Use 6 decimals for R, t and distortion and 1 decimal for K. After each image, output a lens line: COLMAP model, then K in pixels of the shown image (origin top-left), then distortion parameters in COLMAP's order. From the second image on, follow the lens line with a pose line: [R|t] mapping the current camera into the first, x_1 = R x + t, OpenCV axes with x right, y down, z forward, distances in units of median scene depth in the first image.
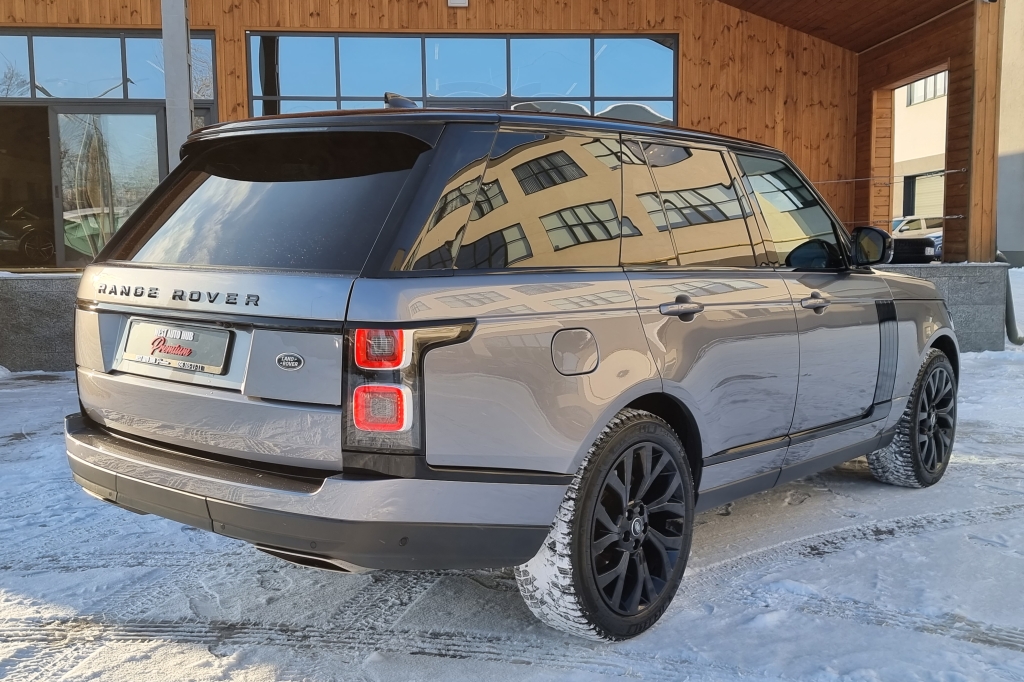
lens RADIAL K [[1071.4, 0, 512.0], [0, 1071.4, 341.0], [0, 0, 1]] dist [0.073784, -0.007654]
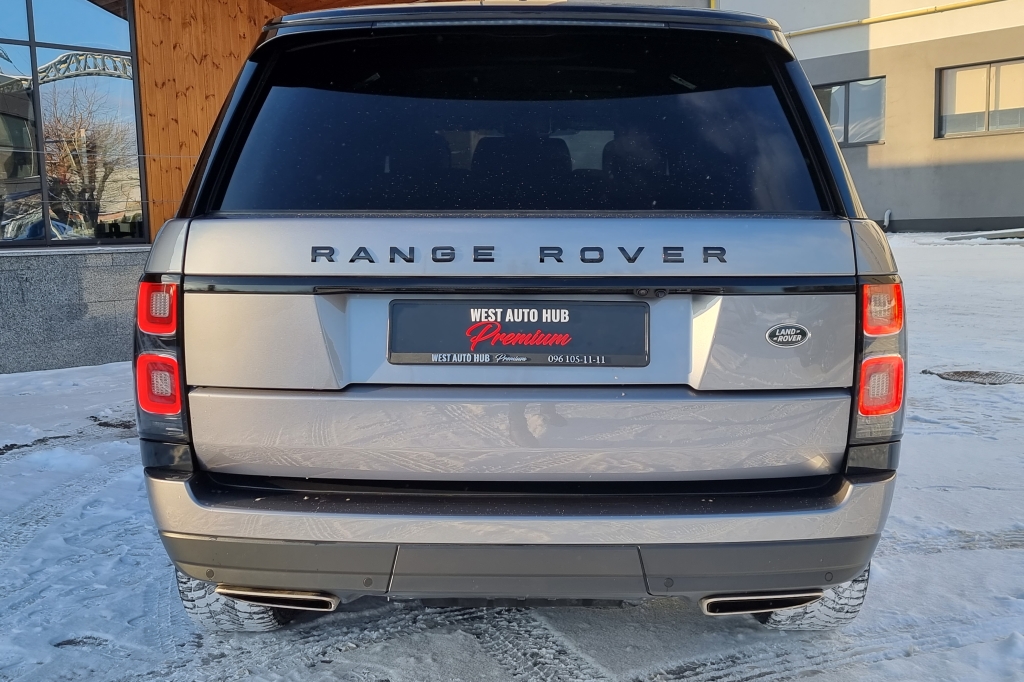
lens RADIAL K [[1071.4, 0, 512.0], [0, 1071.4, 341.0], [0, 0, 1]] dist [0.073784, -0.007654]
pose [[0.770375, -0.076051, 0.633039, -0.619954], [0.068962, 0.996975, 0.035850, -0.012308], [-0.633851, 0.016038, 0.773289, 0.420744]]
